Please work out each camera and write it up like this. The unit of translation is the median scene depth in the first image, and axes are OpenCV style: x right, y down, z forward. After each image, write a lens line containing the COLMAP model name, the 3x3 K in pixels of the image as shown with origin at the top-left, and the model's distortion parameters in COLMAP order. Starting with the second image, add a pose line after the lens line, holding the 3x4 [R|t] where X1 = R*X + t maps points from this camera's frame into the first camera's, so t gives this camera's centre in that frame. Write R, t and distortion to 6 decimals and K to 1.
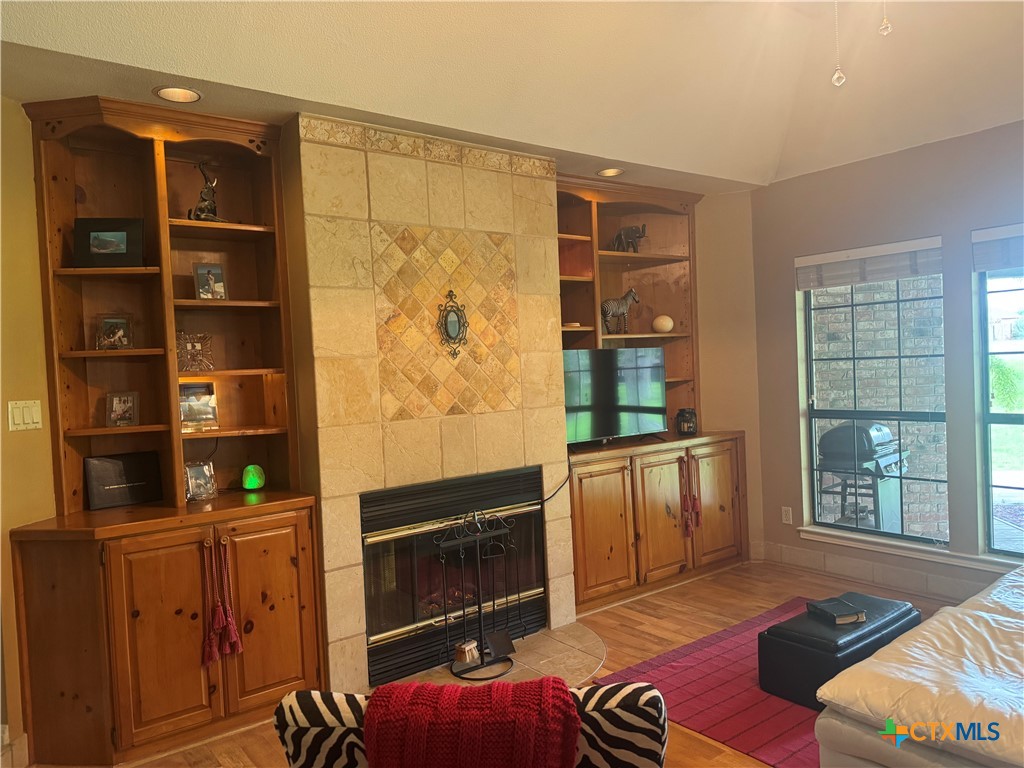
lens RADIAL K [[707.5, 0, 512.0], [0, 707.5, 384.0], [0, 0, 1]] dist [-0.003021, -0.000541]
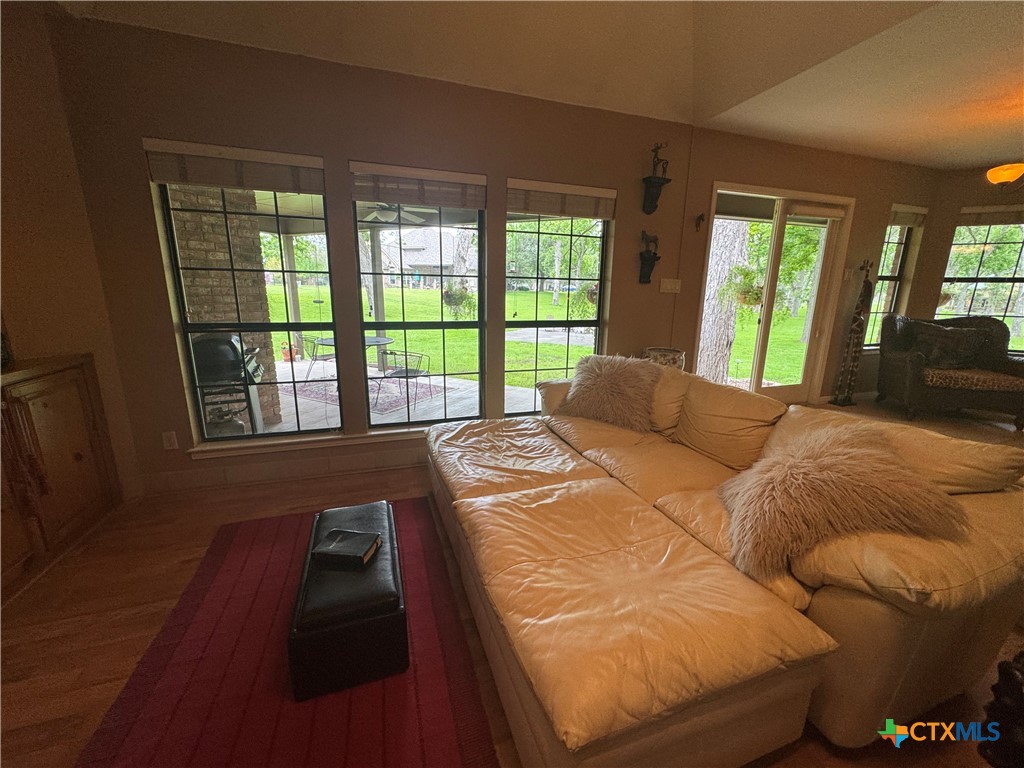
lens RADIAL K [[415.8, 0, 512.0], [0, 415.8, 384.0], [0, 0, 1]] dist [0.001411, -0.000029]
pose [[0.333934, -0.163137, 0.928372, 0.048387], [-0.003639, 0.984679, 0.174341, 0.017574], [-0.942589, -0.061597, 0.328224, 0.416897]]
